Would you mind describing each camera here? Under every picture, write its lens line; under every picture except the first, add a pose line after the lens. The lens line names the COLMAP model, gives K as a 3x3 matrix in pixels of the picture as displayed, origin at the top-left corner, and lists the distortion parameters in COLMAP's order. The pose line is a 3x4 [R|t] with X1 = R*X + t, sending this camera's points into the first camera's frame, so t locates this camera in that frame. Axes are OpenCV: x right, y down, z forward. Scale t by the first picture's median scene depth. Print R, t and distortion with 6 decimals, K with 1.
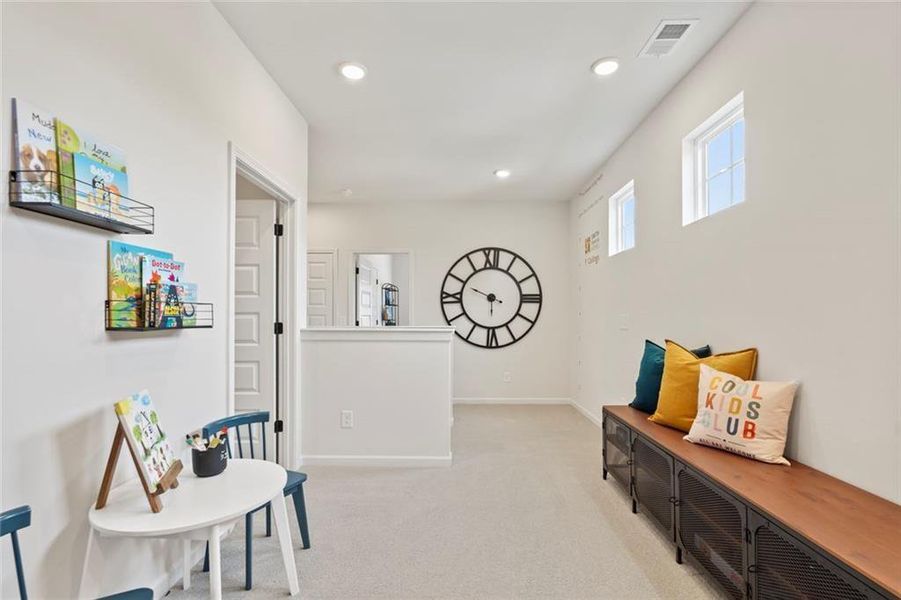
lens RADIAL K [[401.0, 0, 452.6], [0, 401.0, 305.3], [0, 0, 1]] dist [-0.002562, -0.000347]
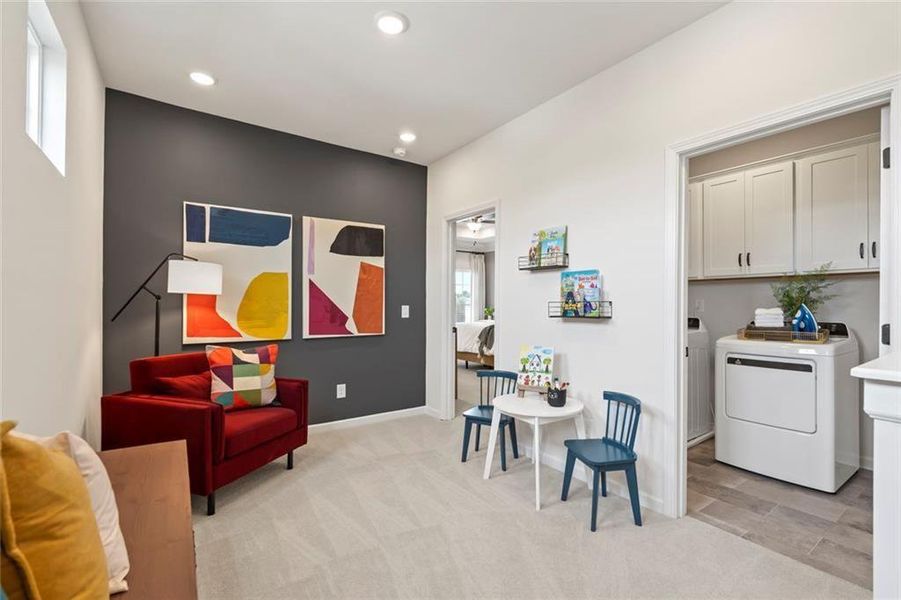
lens RADIAL K [[401.0, 0, 452.6], [0, 401.0, 305.3], [0, 0, 1]] dist [-0.002562, -0.000347]
pose [[-0.805374, -0.003085, -0.592759, 0.719106], [0.013695, 0.999623, -0.023810, 0.041169], [0.592609, -0.027293, -0.805028, 2.062429]]
